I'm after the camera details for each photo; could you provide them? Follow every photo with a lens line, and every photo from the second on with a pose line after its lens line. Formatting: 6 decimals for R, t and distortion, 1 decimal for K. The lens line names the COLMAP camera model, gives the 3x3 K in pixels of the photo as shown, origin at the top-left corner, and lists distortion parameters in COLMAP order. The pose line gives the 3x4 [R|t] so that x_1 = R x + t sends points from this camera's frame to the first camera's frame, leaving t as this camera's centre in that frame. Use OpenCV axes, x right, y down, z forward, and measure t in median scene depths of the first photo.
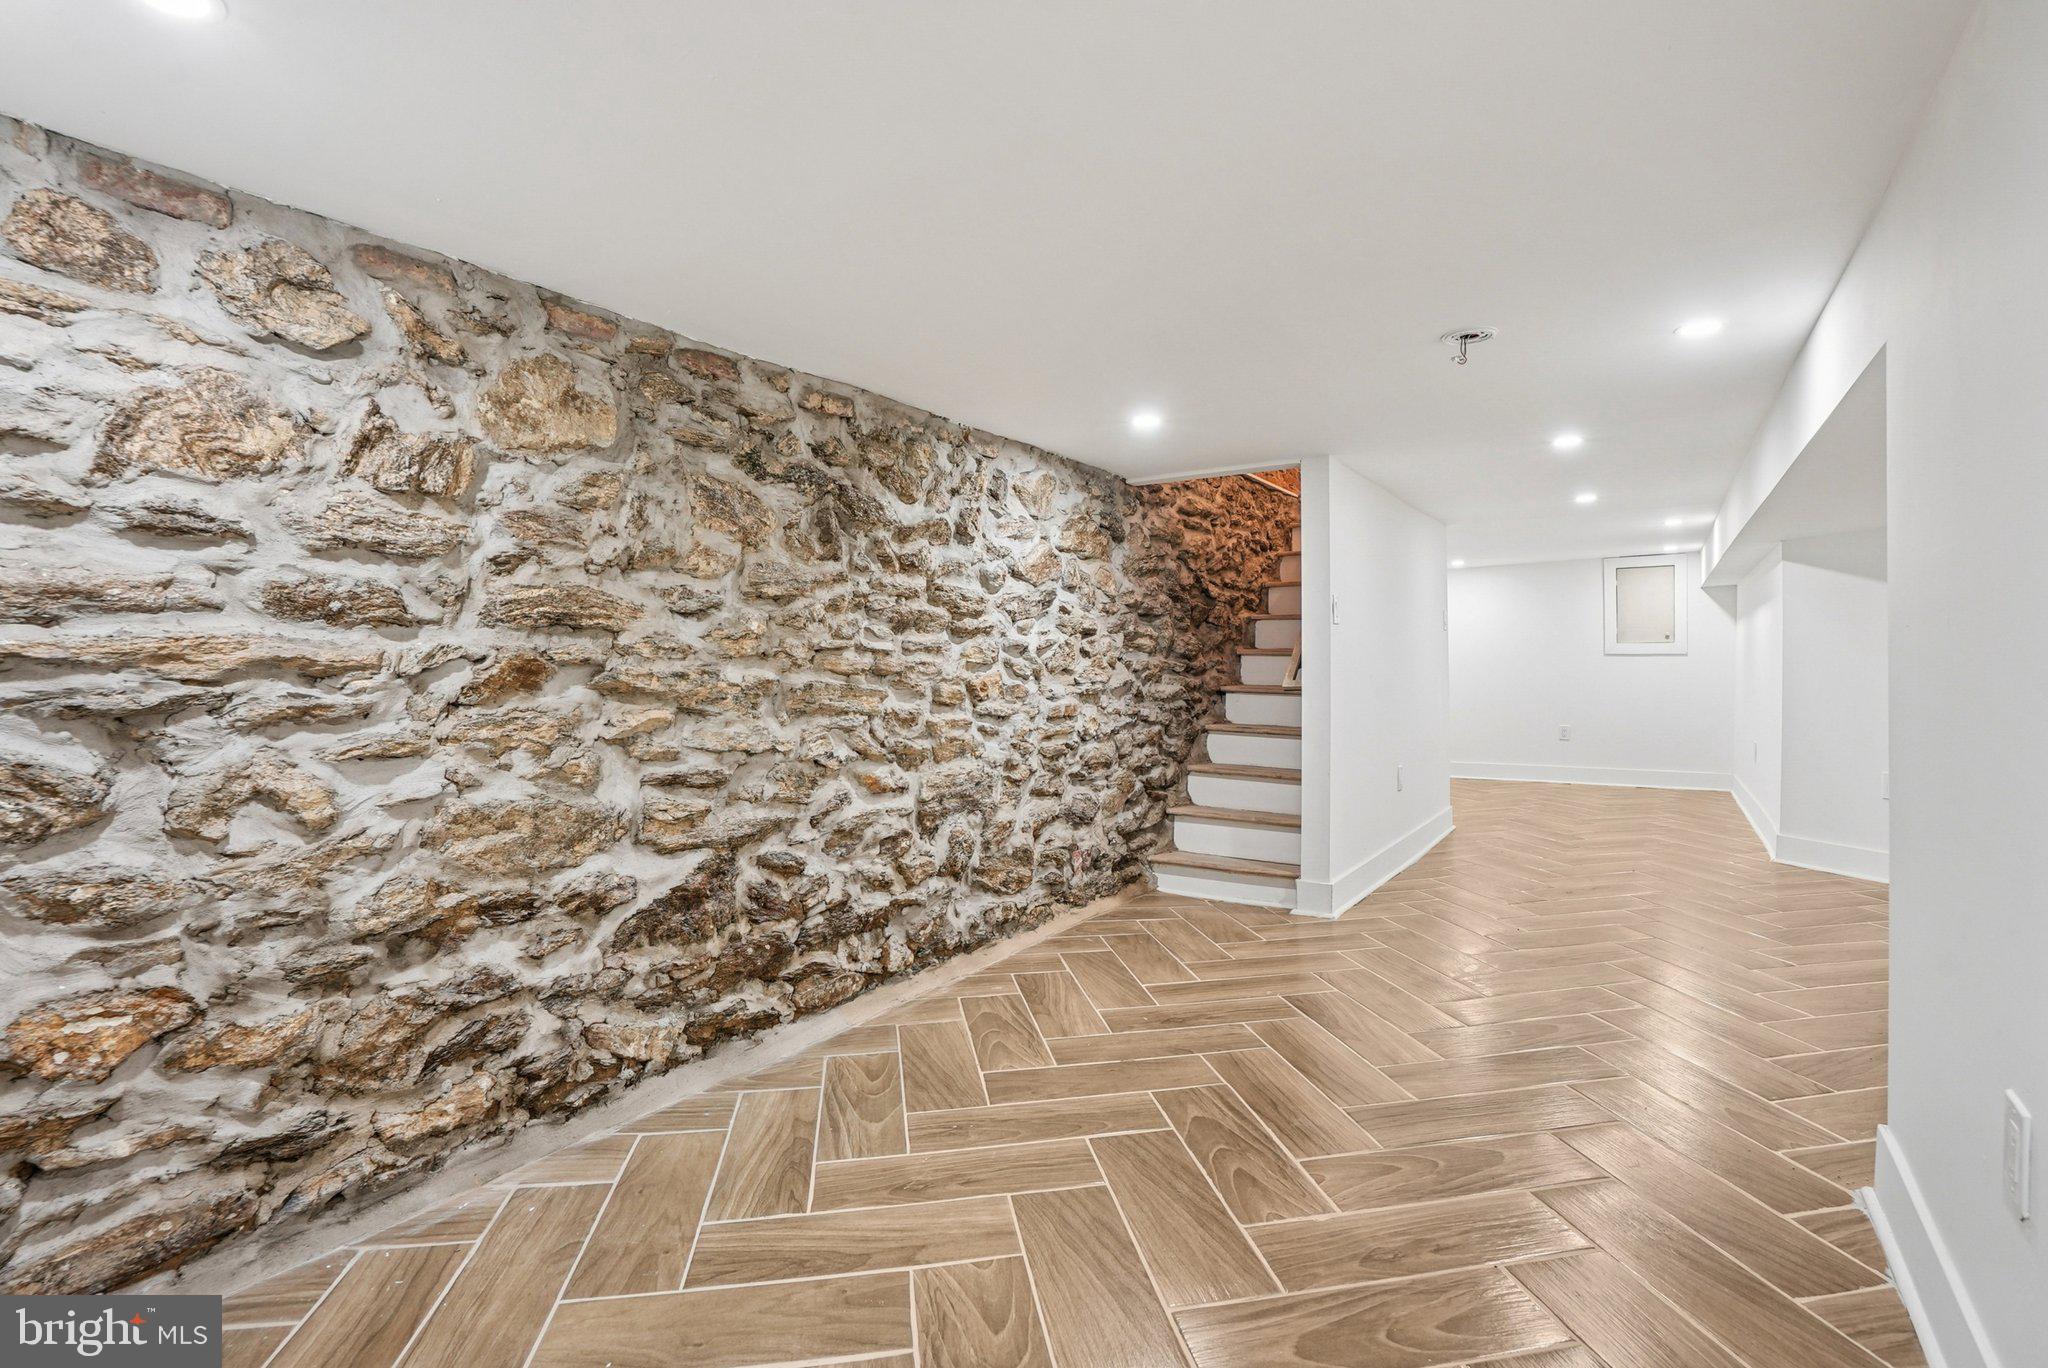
lens RADIAL K [[956.4, 0, 1023.5], [0, 956.4, 675.4], [0, 0, 1]] dist [-0.074181, 0.019997]
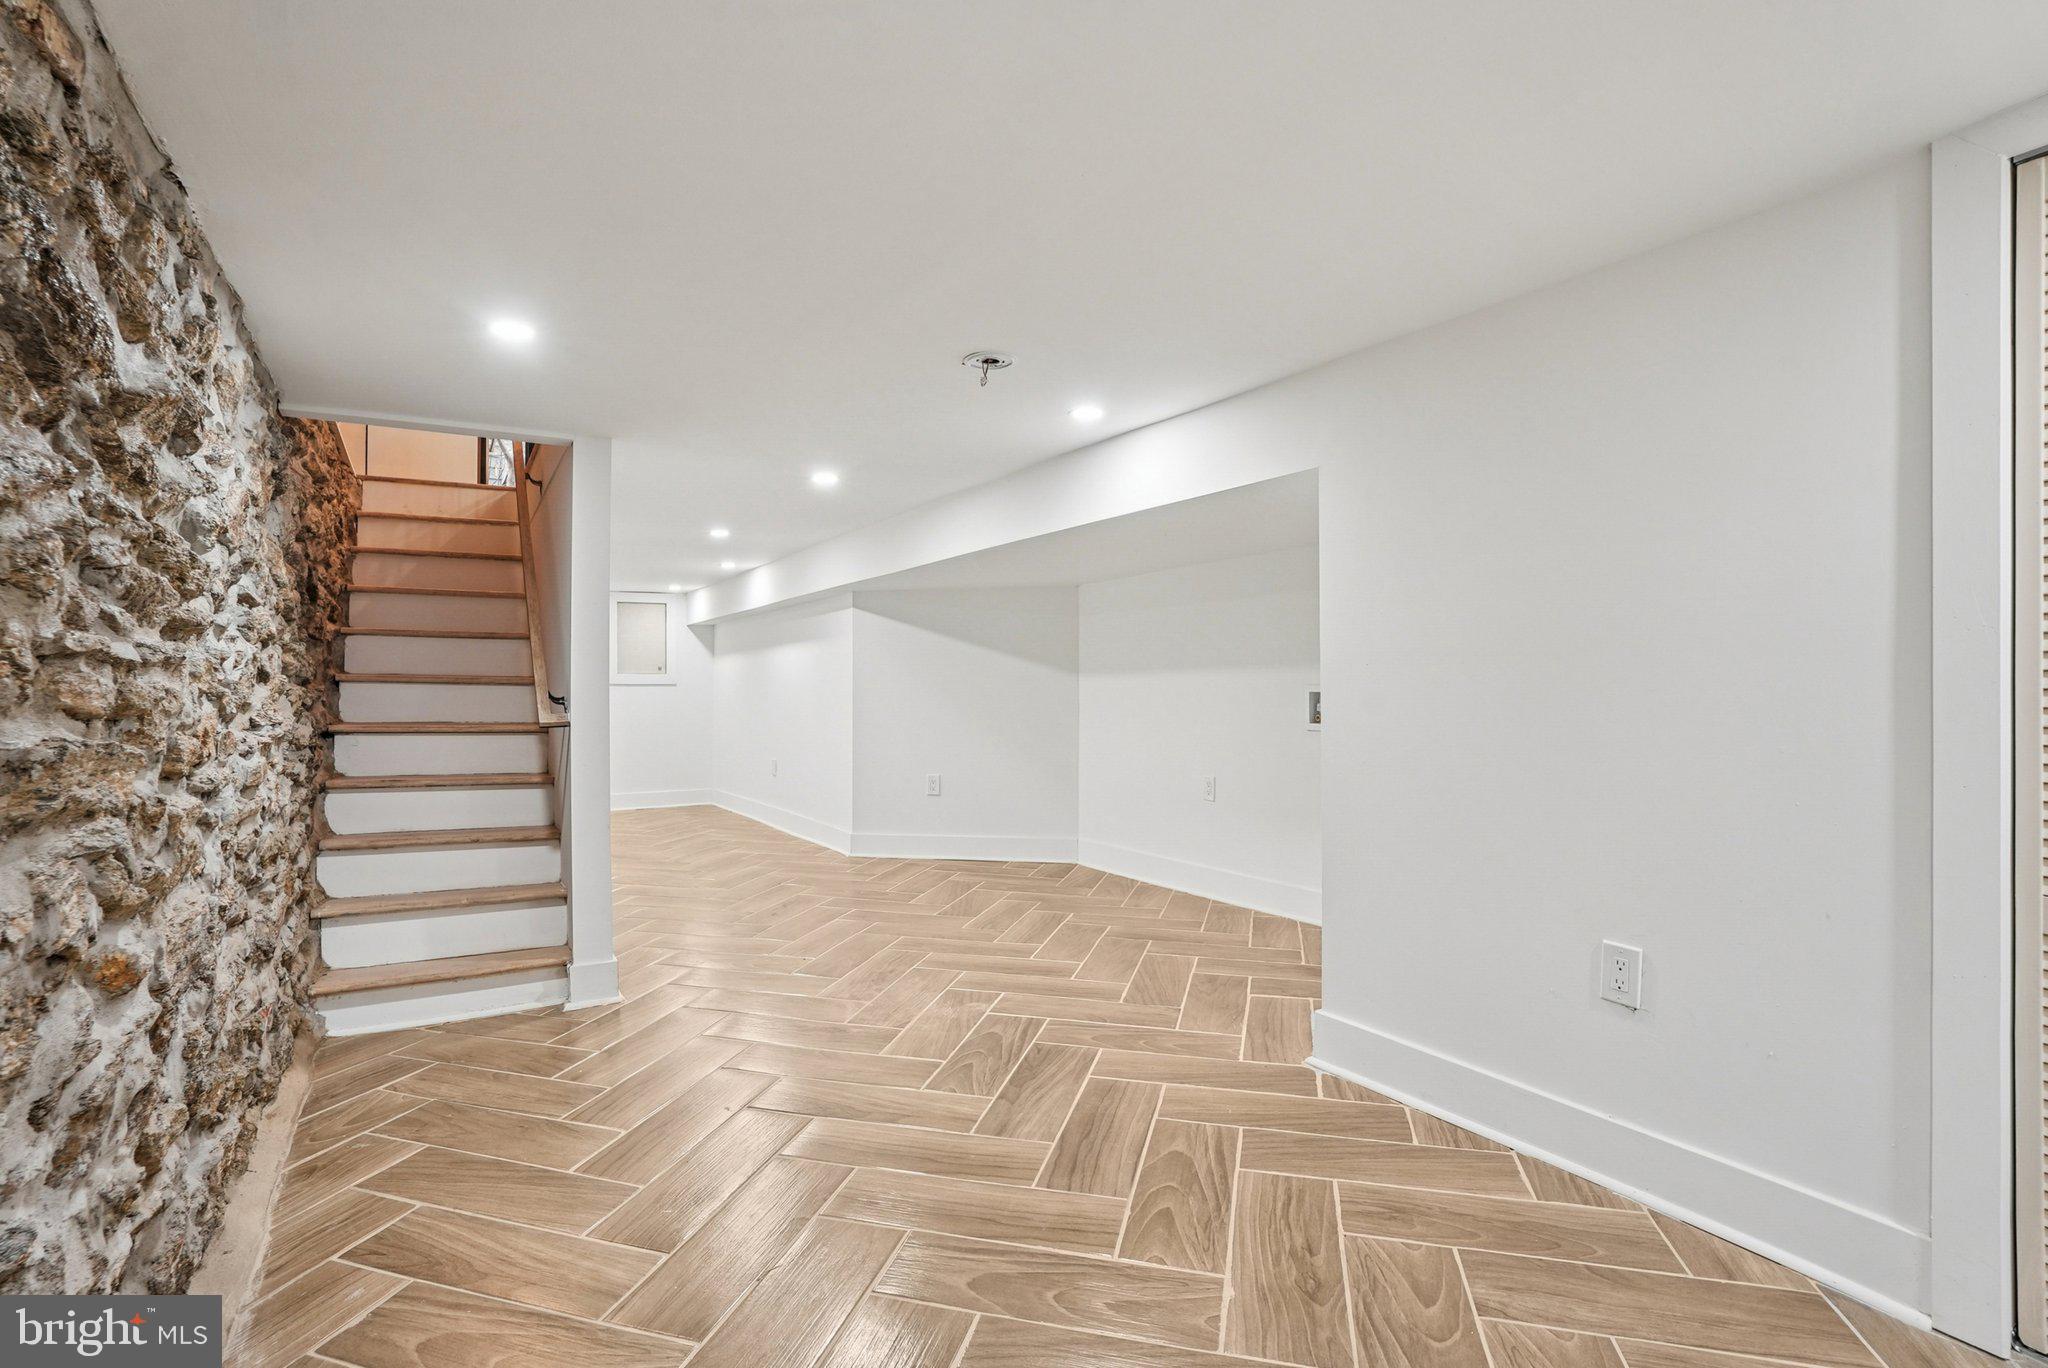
lens RADIAL K [[933.3, 0, 1026.2], [0, 933.3, 693.1], [0, 0, 1]] dist [-0.053670, 0.000135]
pose [[0.424895, -0.002248, 0.905240, -0.293830], [0.014471, 0.999886, -0.004310, -0.003774], [-0.905127, 0.014931, 0.424879, 0.402960]]
